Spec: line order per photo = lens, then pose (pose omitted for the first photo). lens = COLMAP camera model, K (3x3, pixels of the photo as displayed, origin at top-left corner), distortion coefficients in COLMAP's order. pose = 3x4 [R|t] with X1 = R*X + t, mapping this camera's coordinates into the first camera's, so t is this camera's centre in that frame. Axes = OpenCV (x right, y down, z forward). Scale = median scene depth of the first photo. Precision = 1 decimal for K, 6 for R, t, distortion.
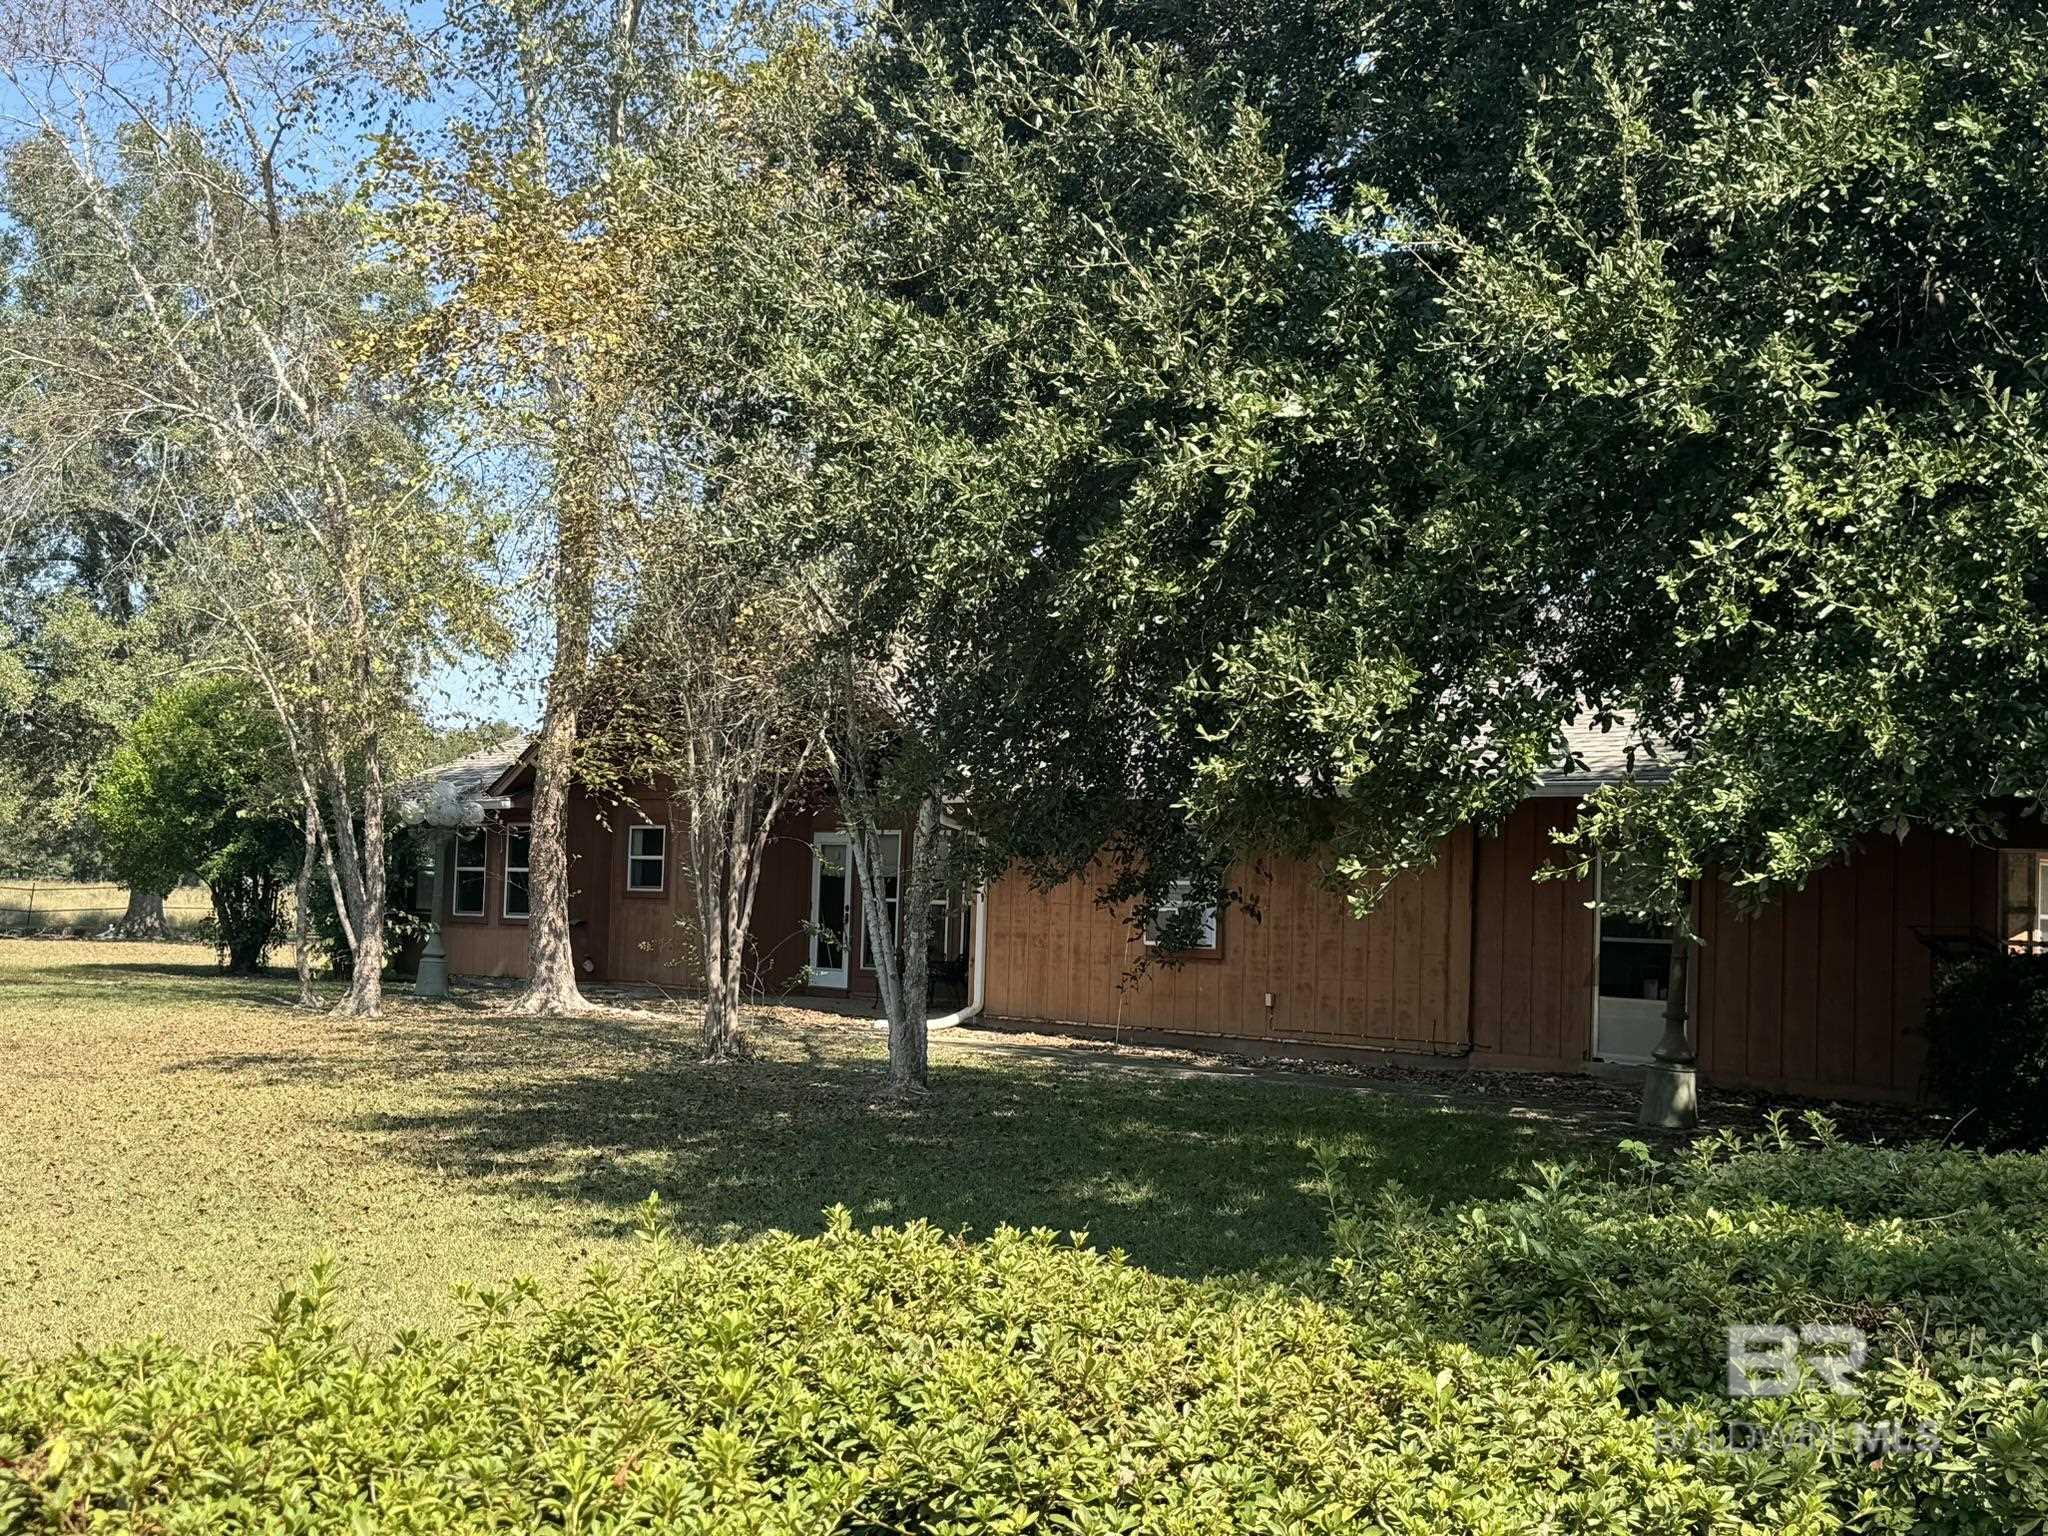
lens RADIAL K [[2642.2, 0, 1024.0], [0, 2642.2, 768.0], [0, 0, 1]] dist [0.011797, -0.007606]
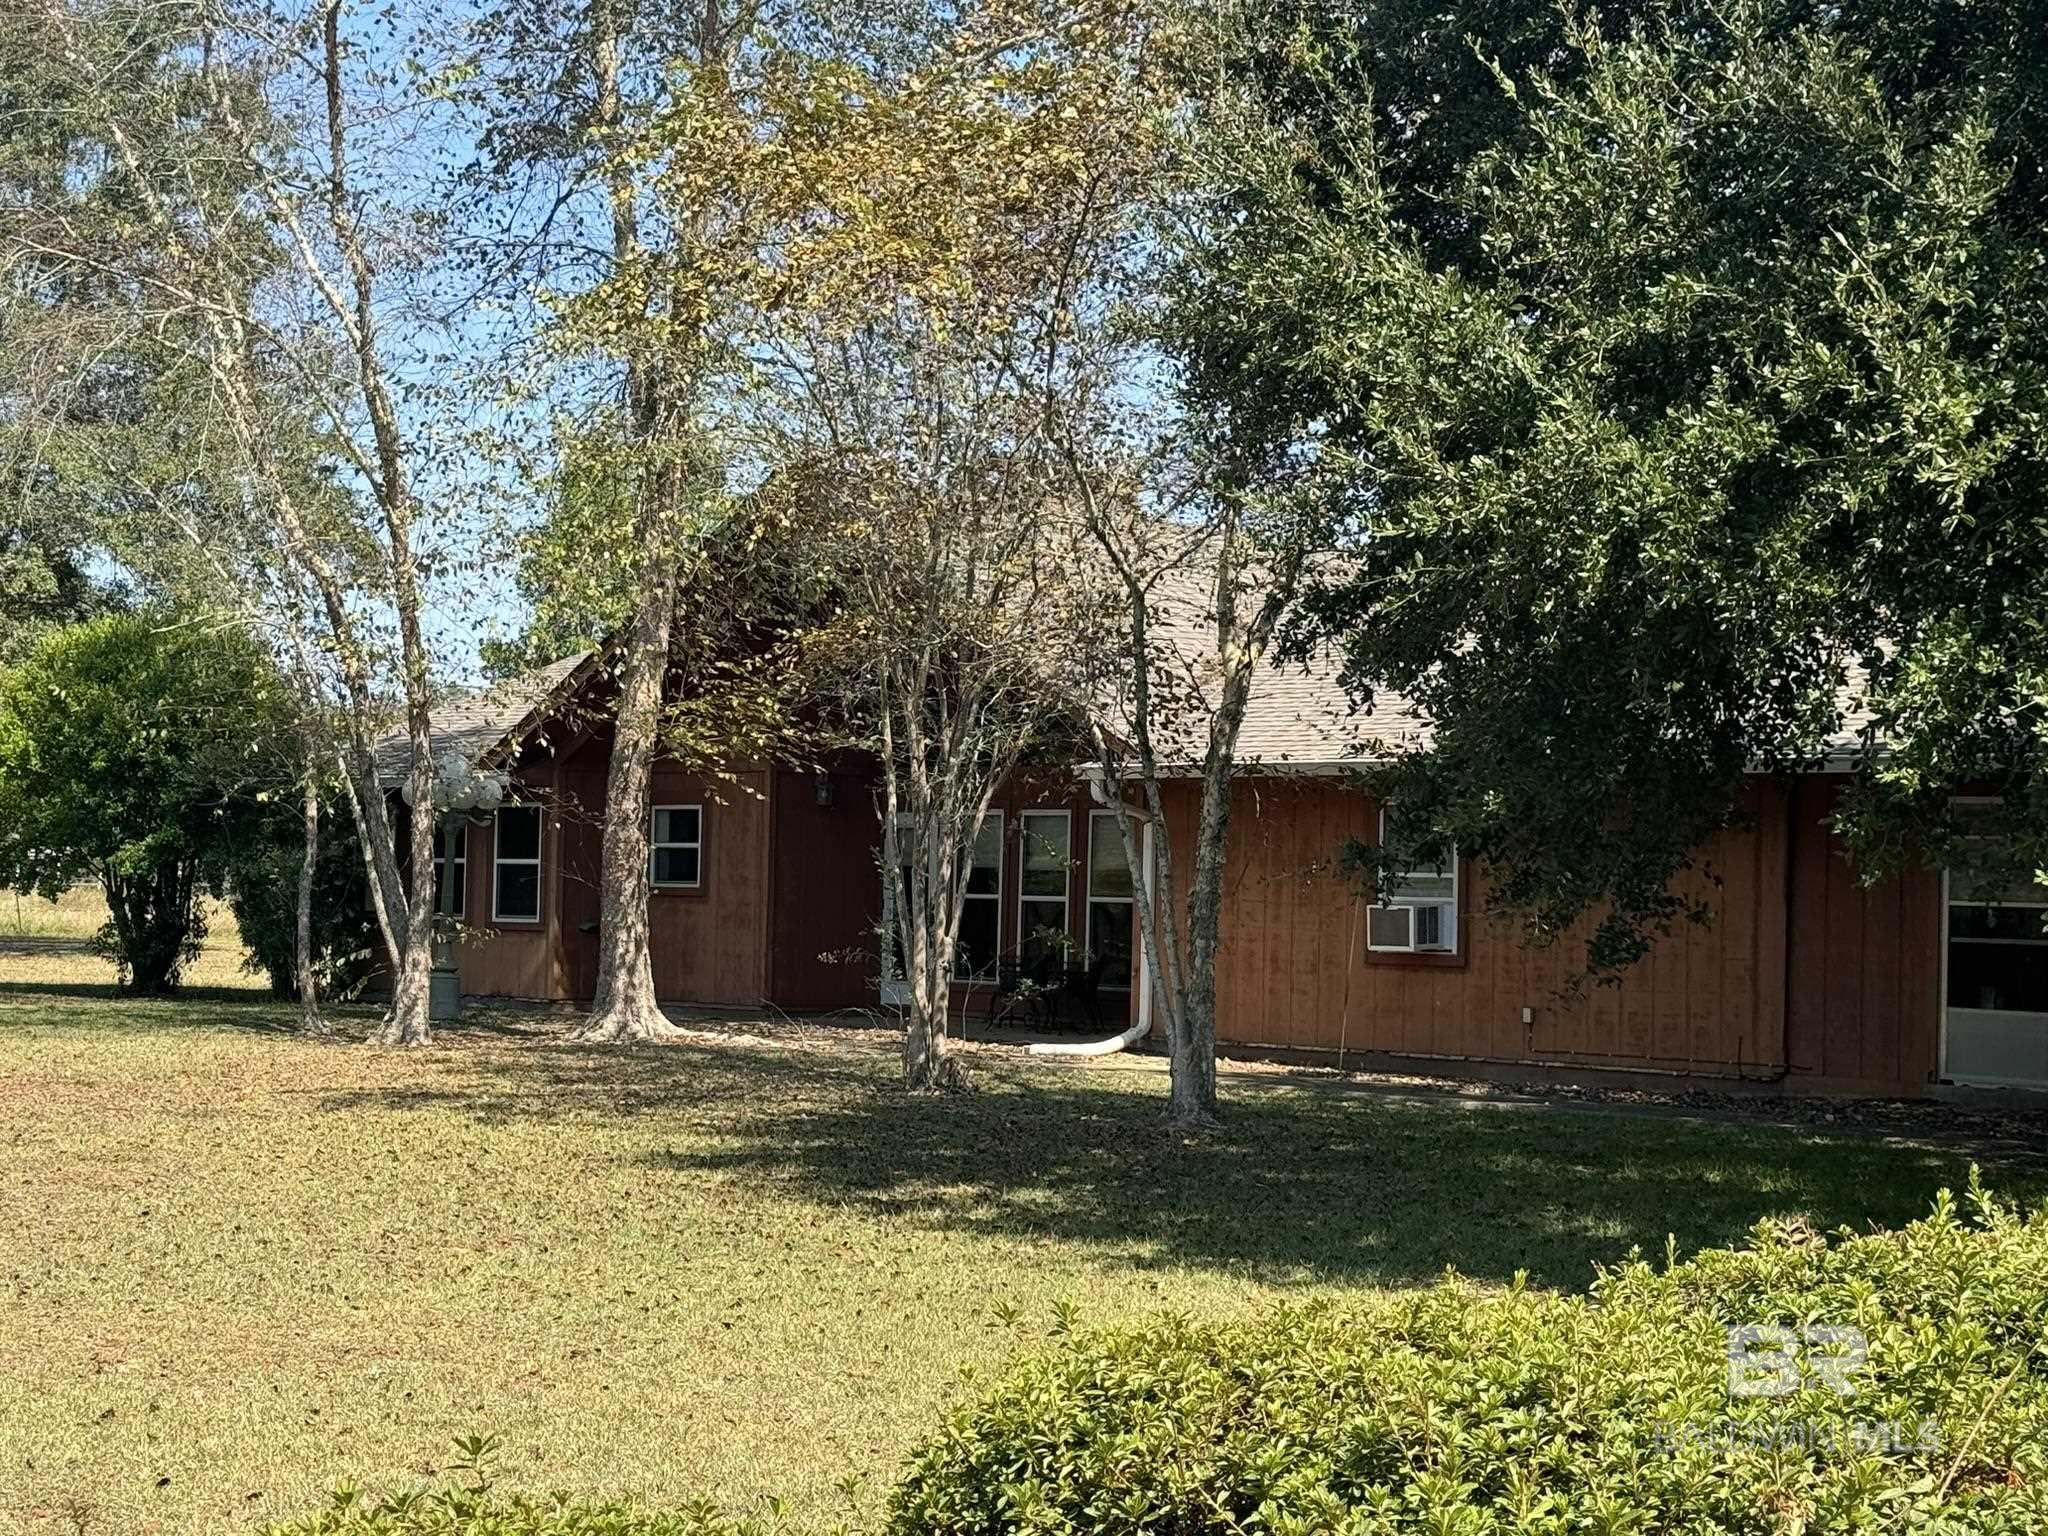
lens RADIAL K [[3501.7, 0, 1024.0], [0, 3501.7, 768.0], [0, 0, 1]] dist [0.000914, 0.026534]
pose [[0.999603, -0.007468, 0.027170, -0.088728], [0.007017, 0.999837, 0.016639, -0.008527], [-0.027290, -0.016442, 0.999492, -0.086142]]
